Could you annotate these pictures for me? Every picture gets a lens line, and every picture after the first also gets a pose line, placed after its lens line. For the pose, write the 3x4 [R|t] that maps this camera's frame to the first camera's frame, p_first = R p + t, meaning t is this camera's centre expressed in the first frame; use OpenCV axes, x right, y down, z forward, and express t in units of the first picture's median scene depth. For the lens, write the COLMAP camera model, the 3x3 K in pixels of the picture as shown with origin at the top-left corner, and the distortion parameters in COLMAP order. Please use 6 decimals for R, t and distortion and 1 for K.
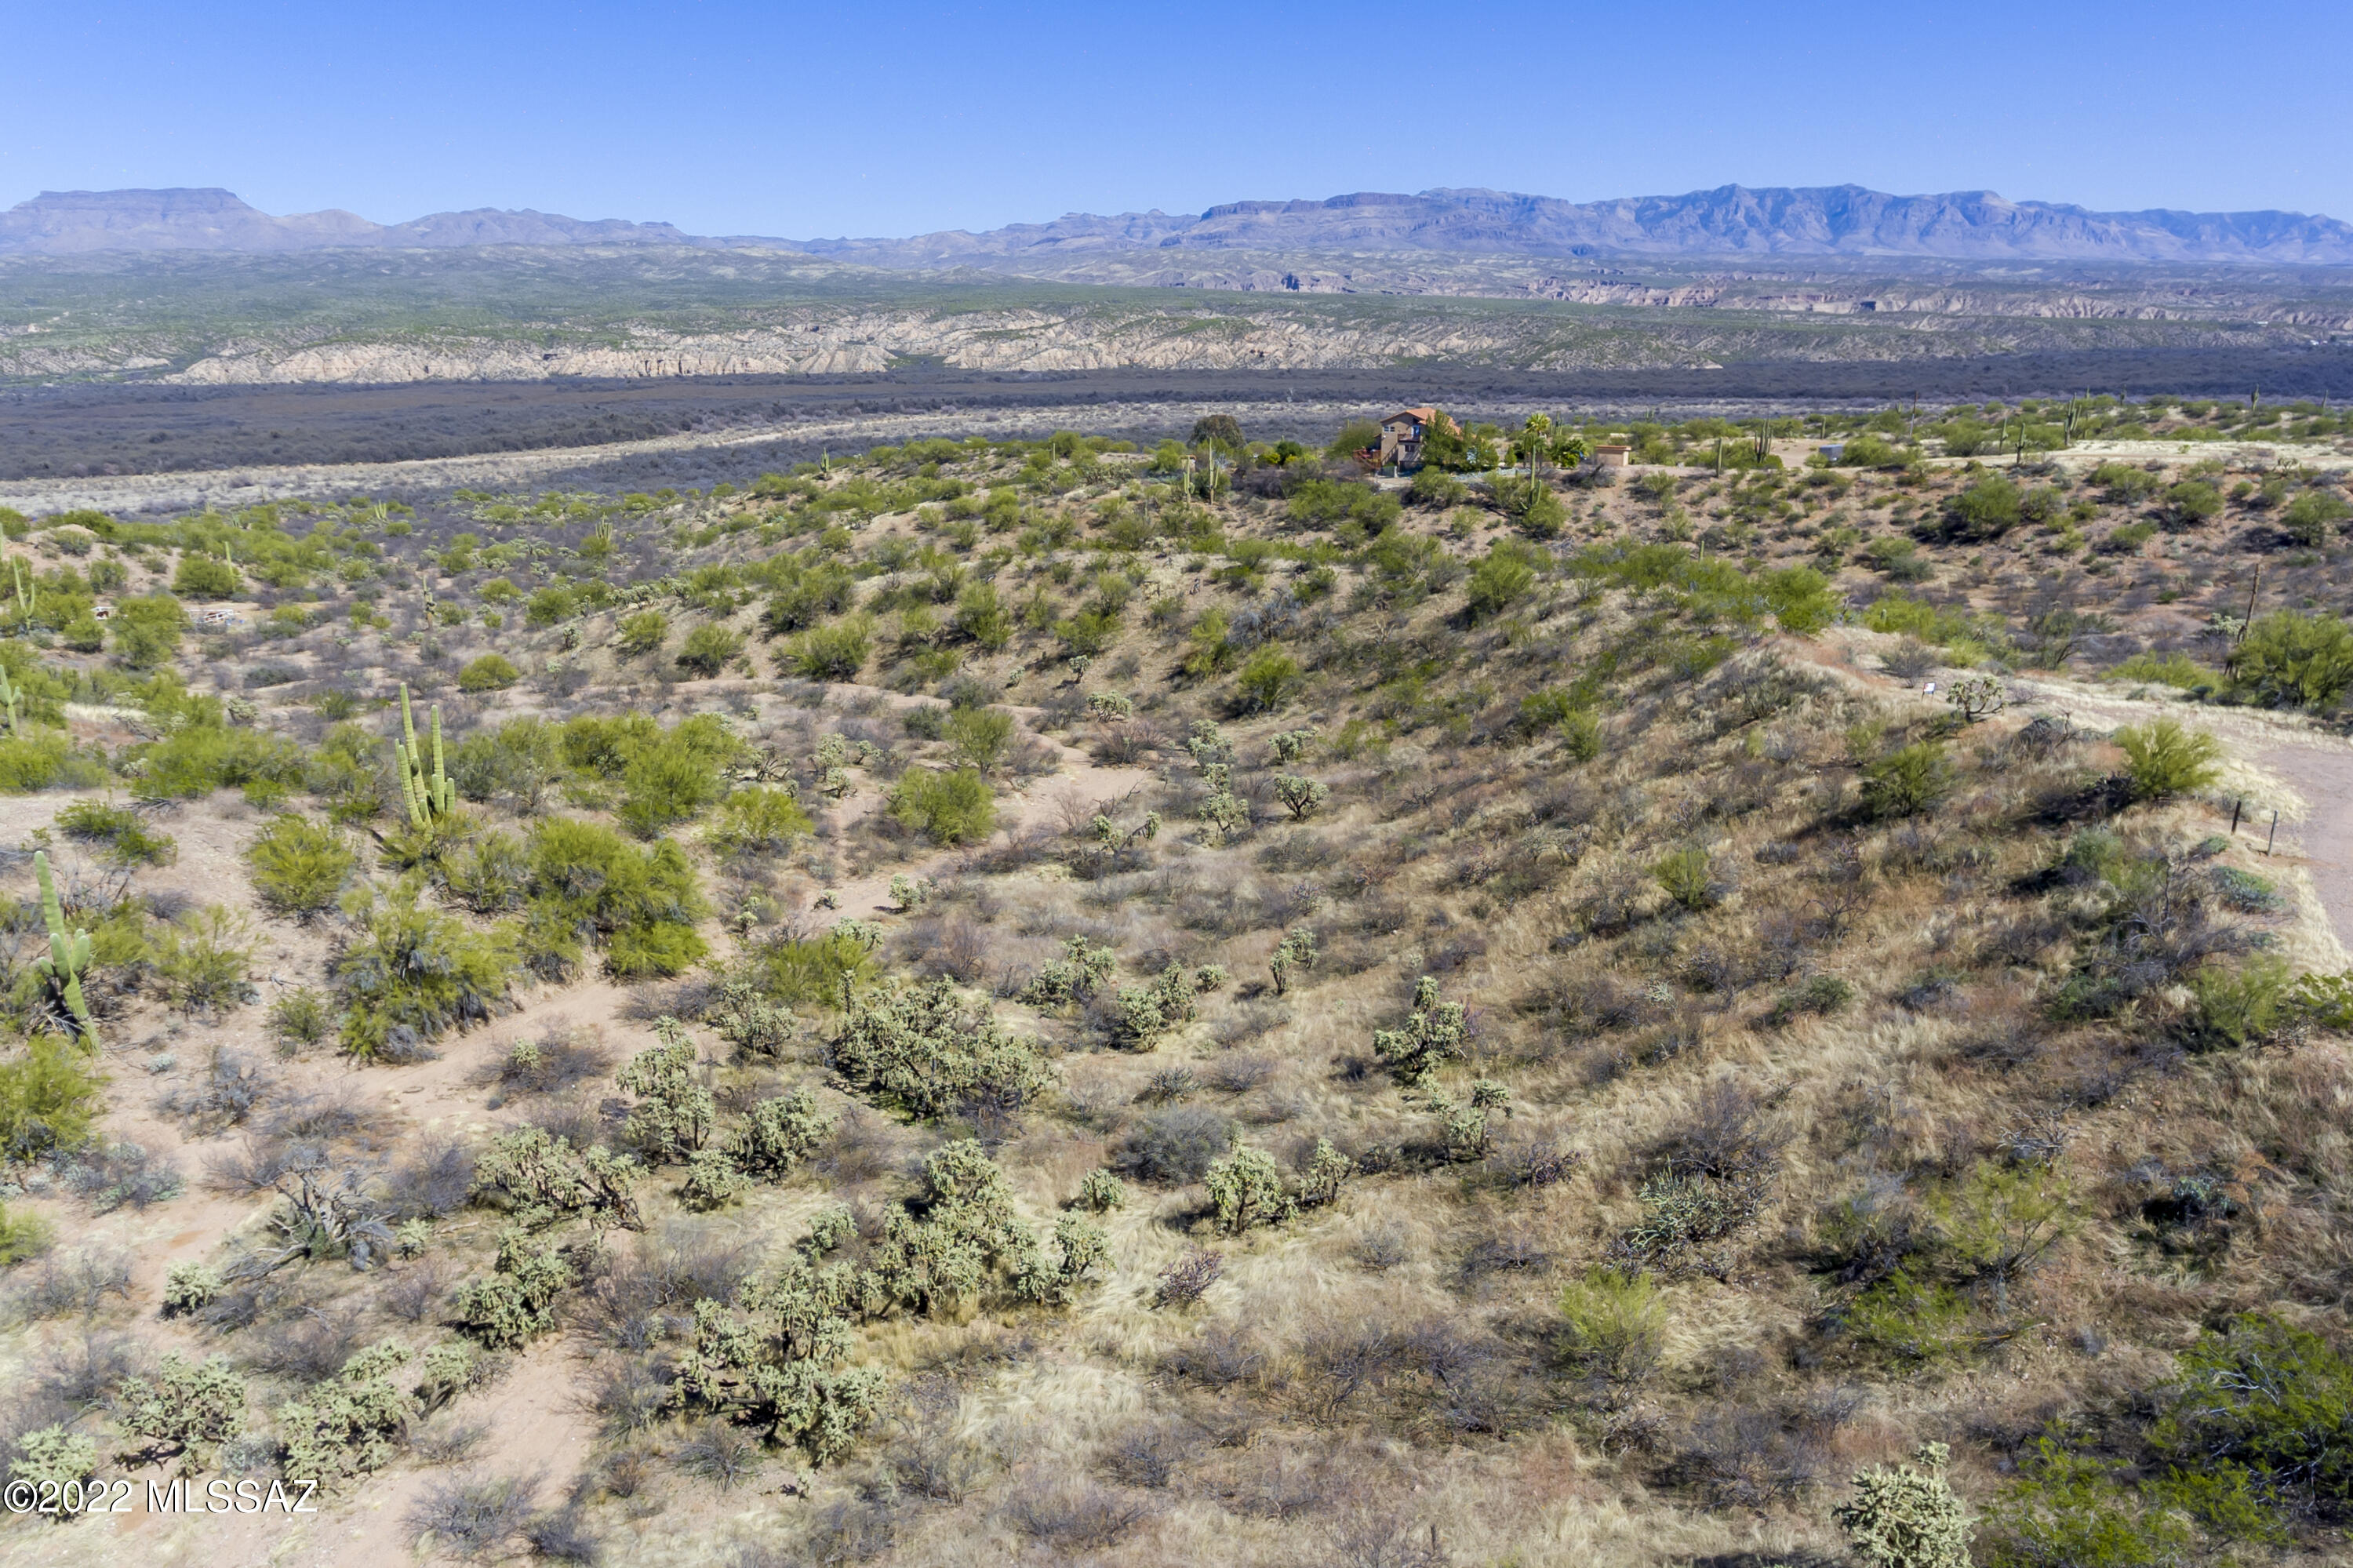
lens RADIAL K [[1654.9, 0, 1138.3], [0, 1654.9, 814.8], [0, 0, 1]] dist [-0.007724, 0.007960]
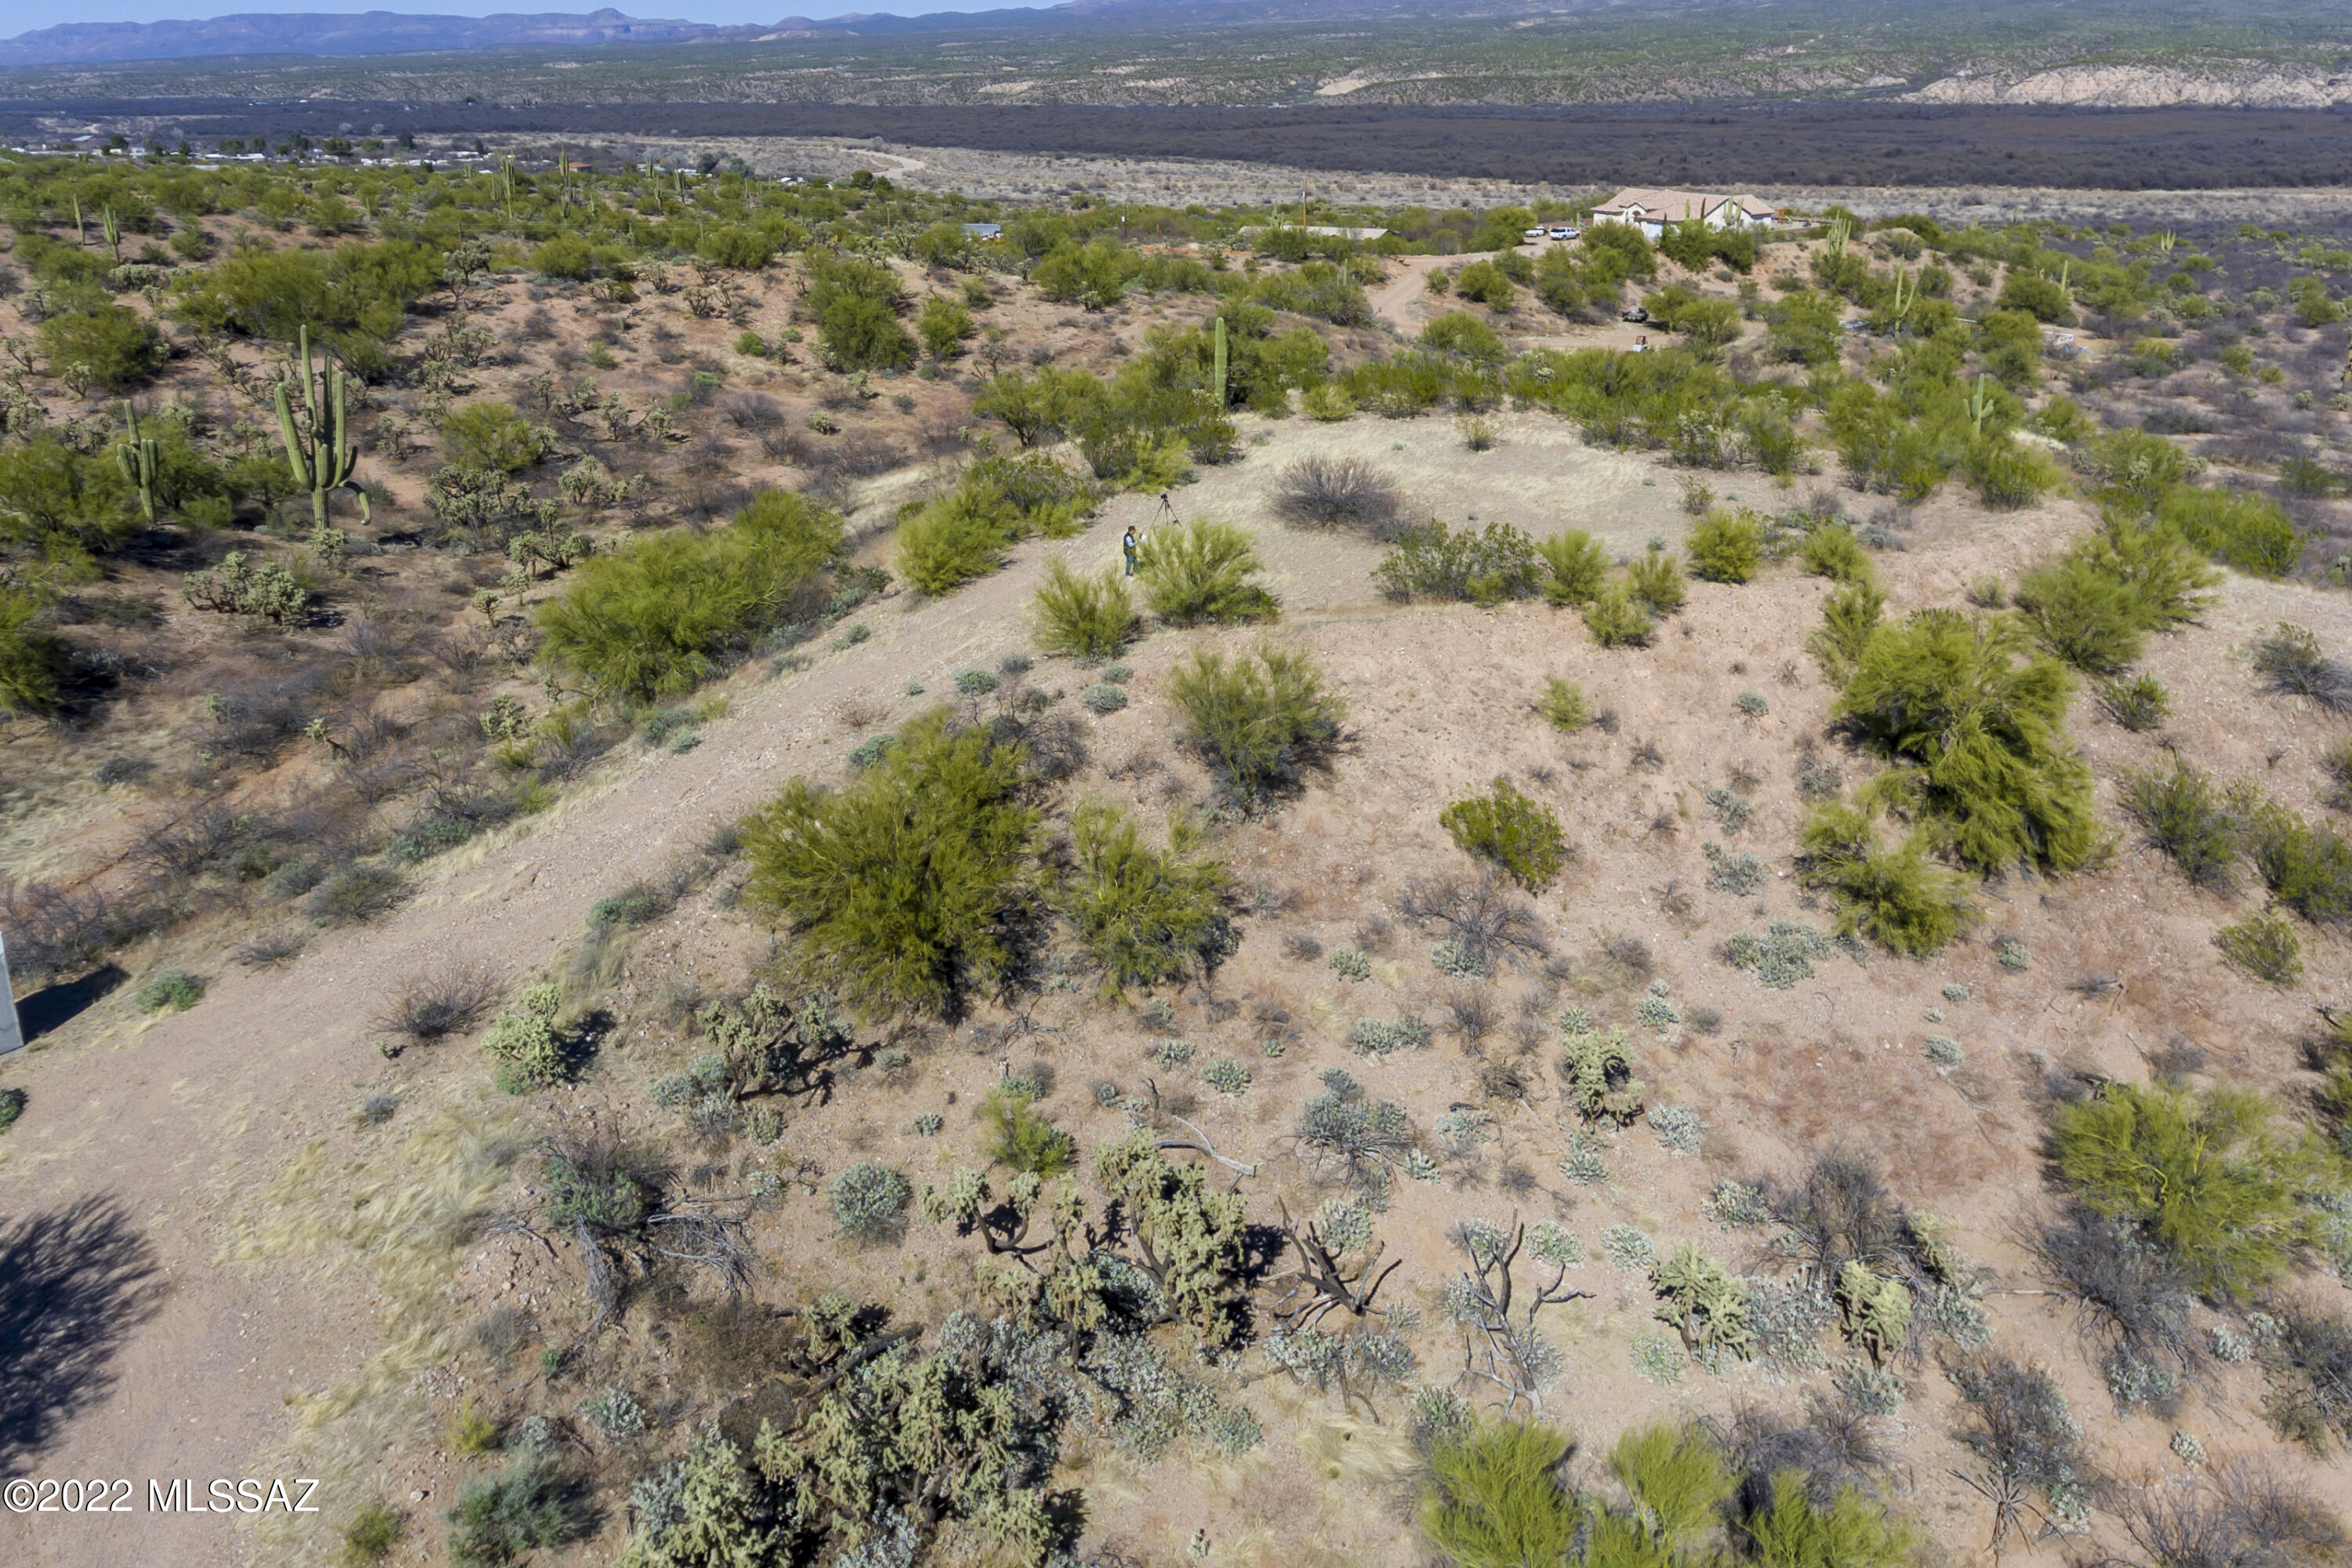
lens RADIAL K [[1710.6, 0, 1151.2], [0, 1710.6, 449.0], [0, 0, 1]] dist [0.001520, 0.004677]
pose [[0.612640, 0.180411, -0.769496, -0.118895], [-0.225182, 0.973091, 0.048865, 0.002326], [0.757605, 0.143340, 0.636779, 0.039085]]
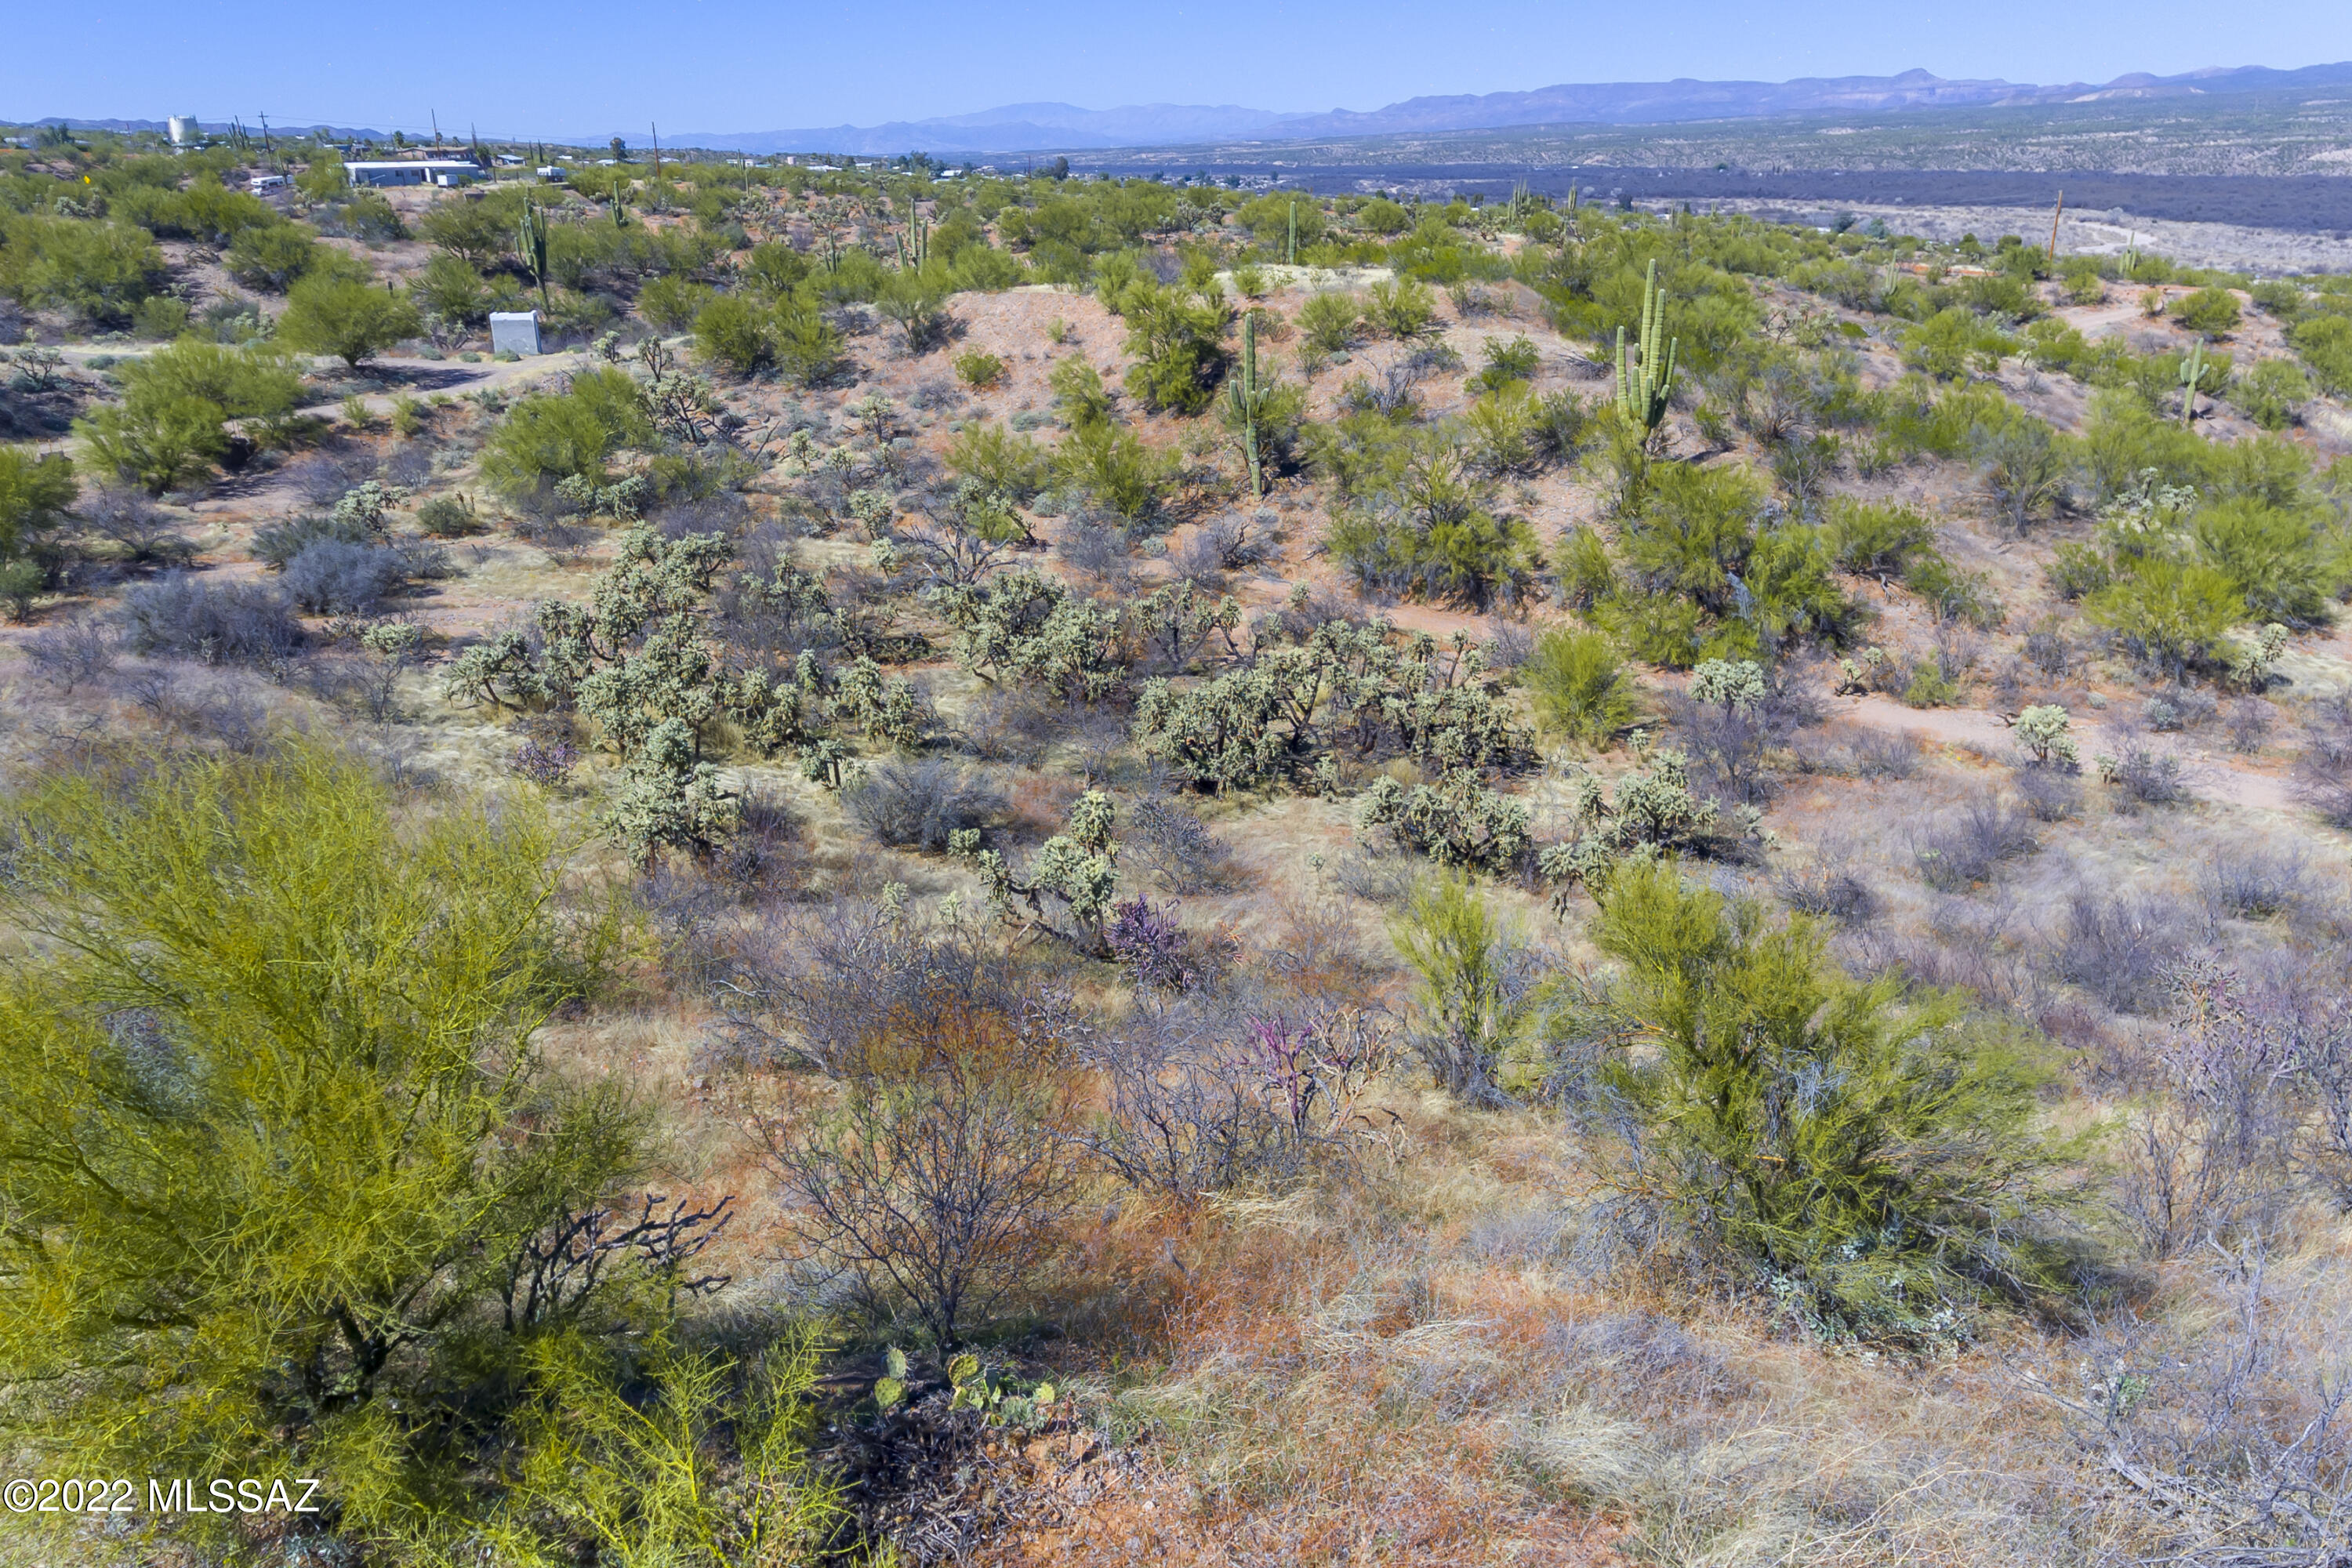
lens RADIAL K [[1654.2, 0, 1137.8], [0, 1654.2, 814.8], [0, 0, 1]] dist [-0.007724, 0.007960]
pose [[-0.048329, 0.385776, -0.921326, 0.146237], [-0.272995, 0.882181, 0.383705, -0.022757], [0.960801, 0.270061, 0.062680, 0.212567]]
